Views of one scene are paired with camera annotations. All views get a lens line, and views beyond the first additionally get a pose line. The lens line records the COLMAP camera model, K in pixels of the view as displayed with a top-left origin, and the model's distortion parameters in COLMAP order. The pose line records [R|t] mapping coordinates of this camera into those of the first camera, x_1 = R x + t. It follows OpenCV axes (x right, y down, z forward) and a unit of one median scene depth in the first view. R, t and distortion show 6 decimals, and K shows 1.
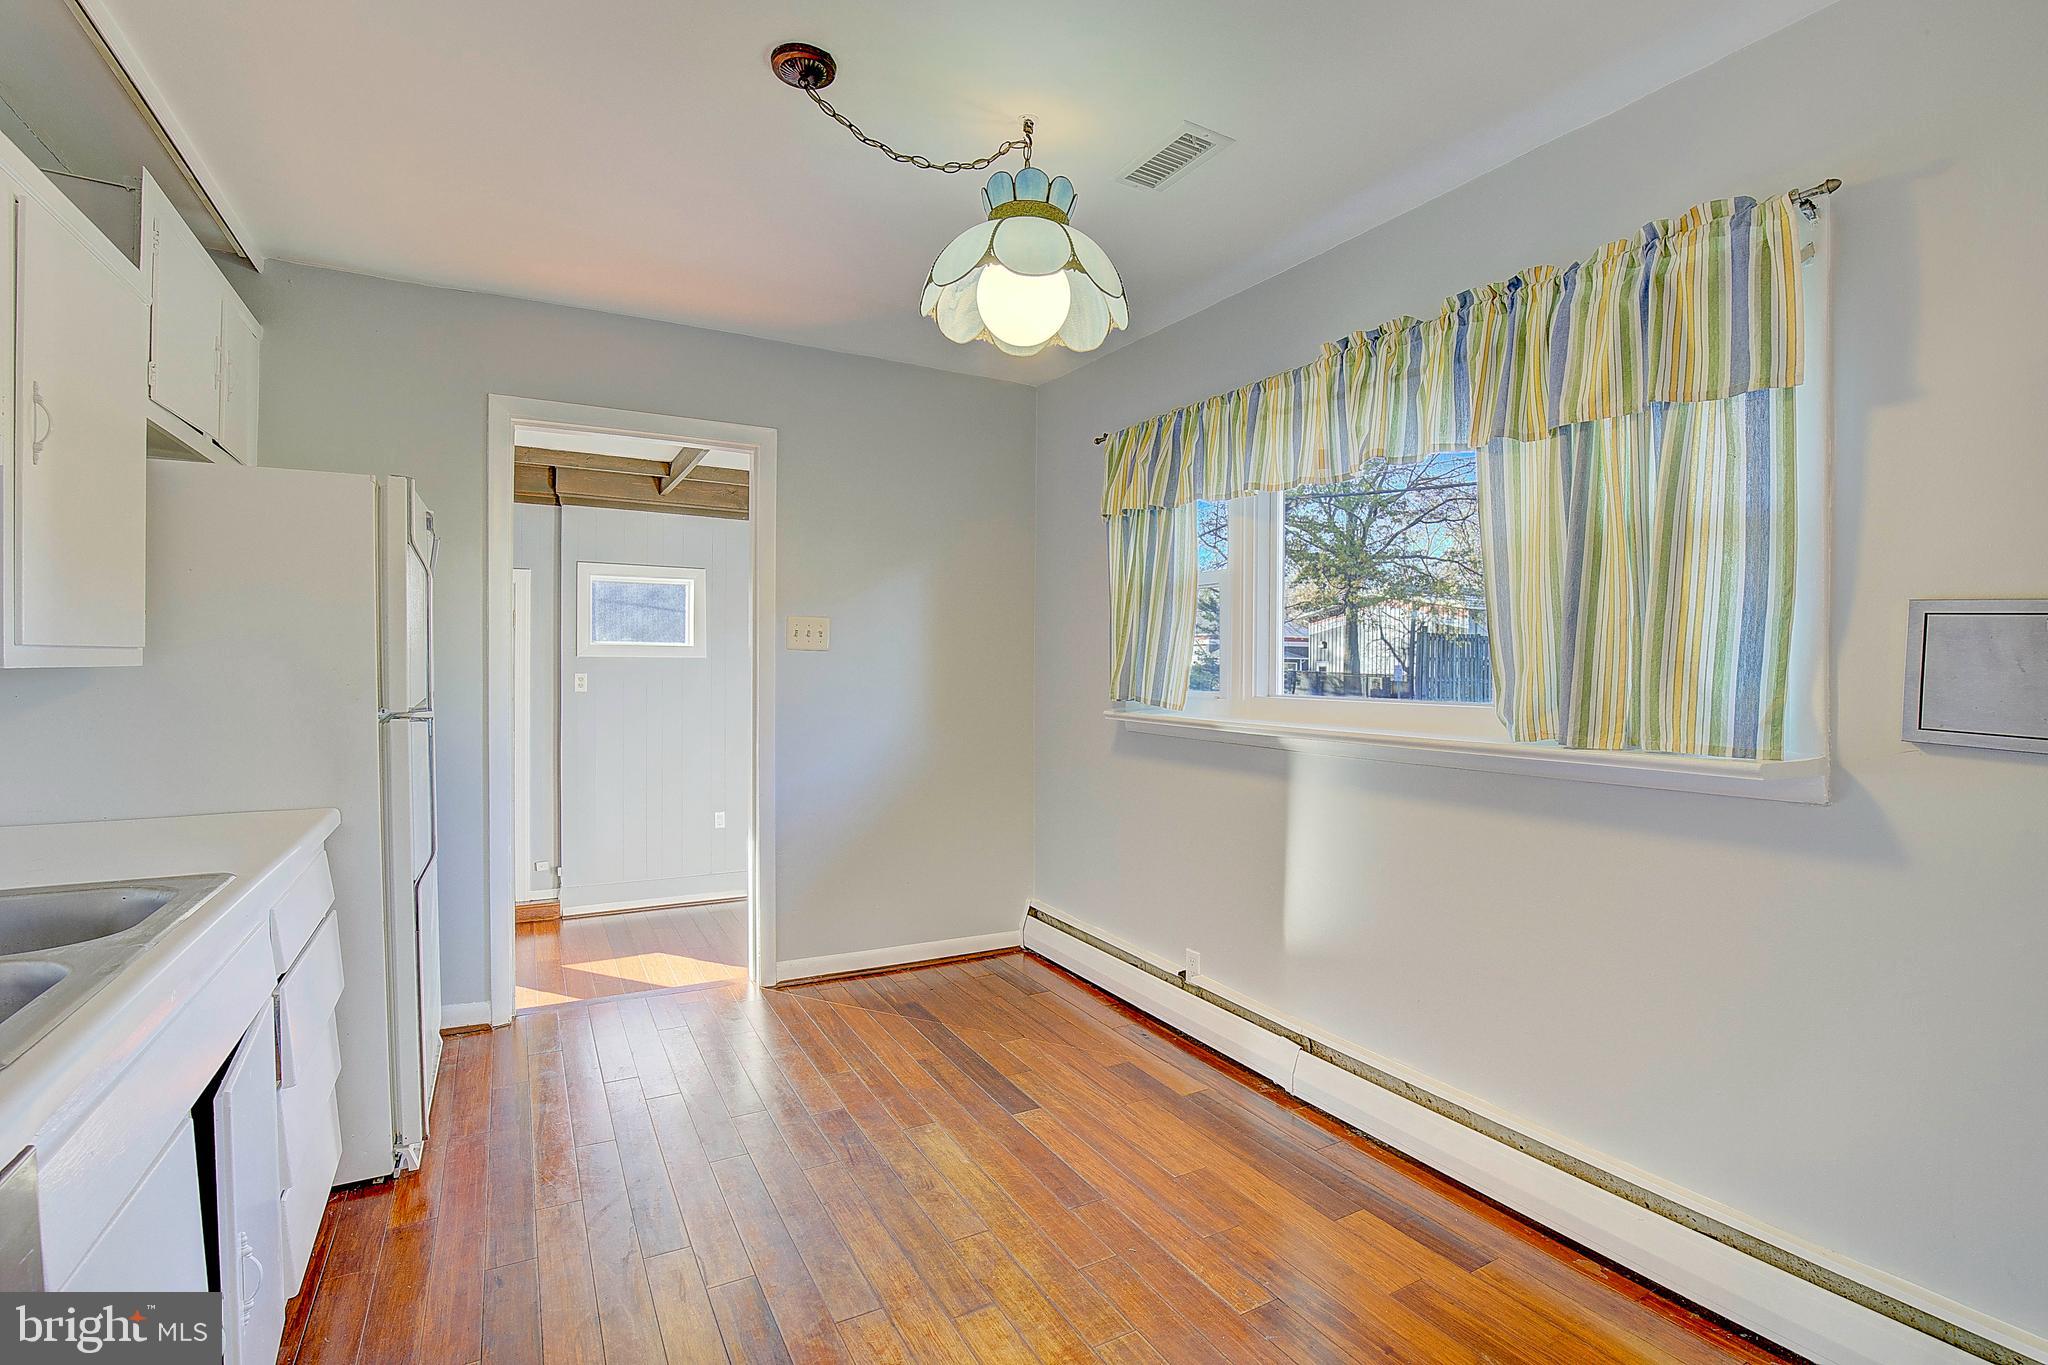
lens RADIAL K [[965.0, 0, 1024.0], [0, 965.0, 682.5], [0, 0, 1]] dist [-0.002442, -0.000099]
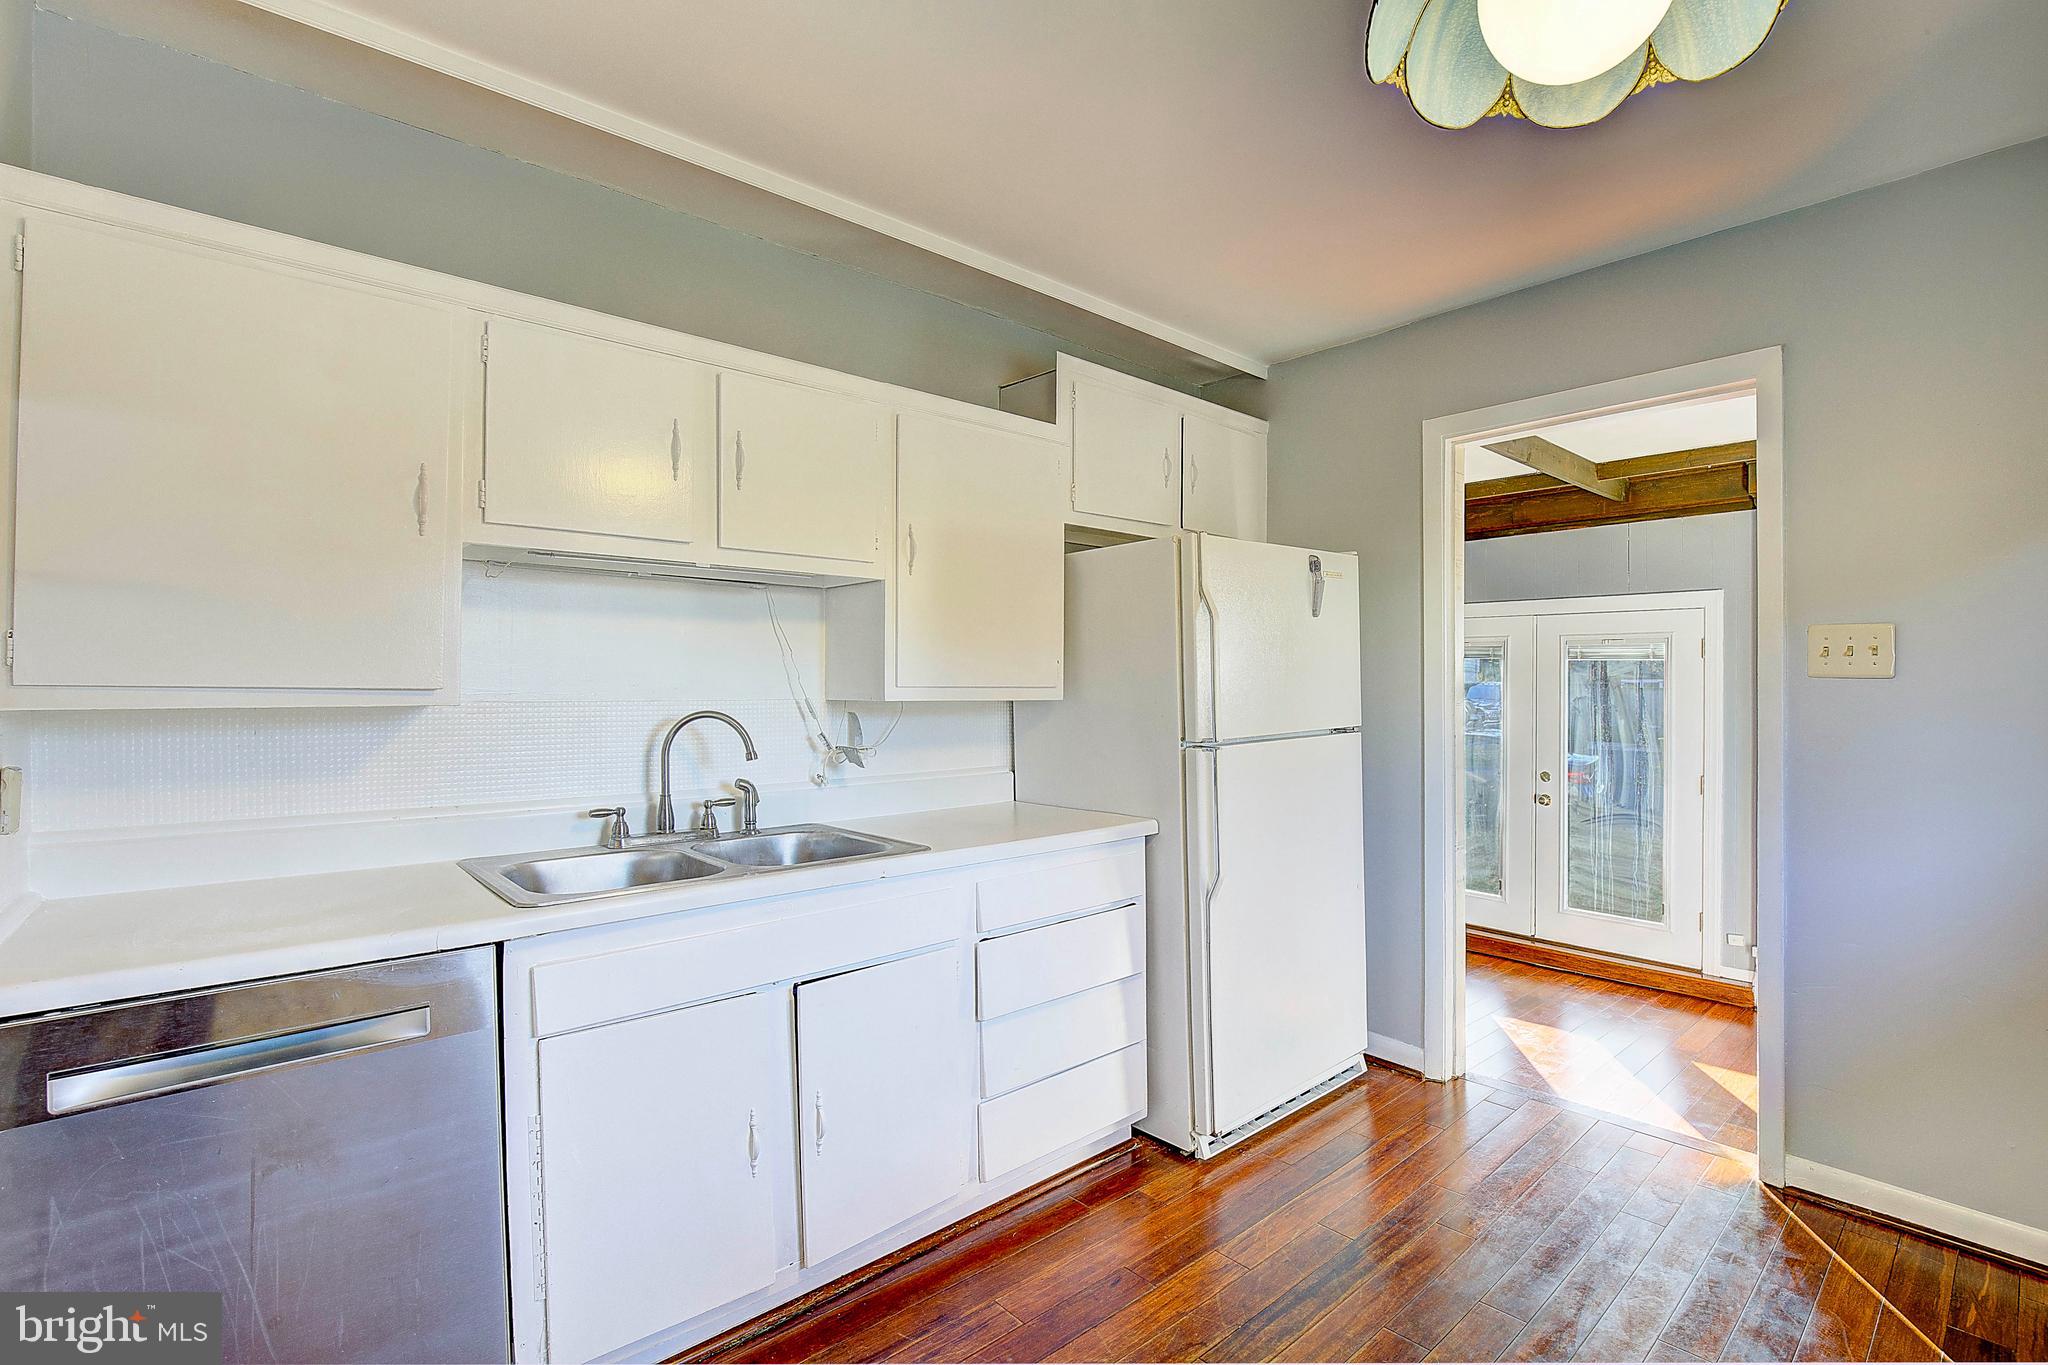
lens RADIAL K [[965.0, 0, 1024.0], [0, 965.0, 682.5], [0, 0, 1]] dist [-0.002442, -0.000099]
pose [[0.251088, -0.010963, -0.967902, 0.302750], [-0.017718, 0.999716, -0.015919, -0.013037], [0.967802, 0.021147, 0.250823, 0.398590]]
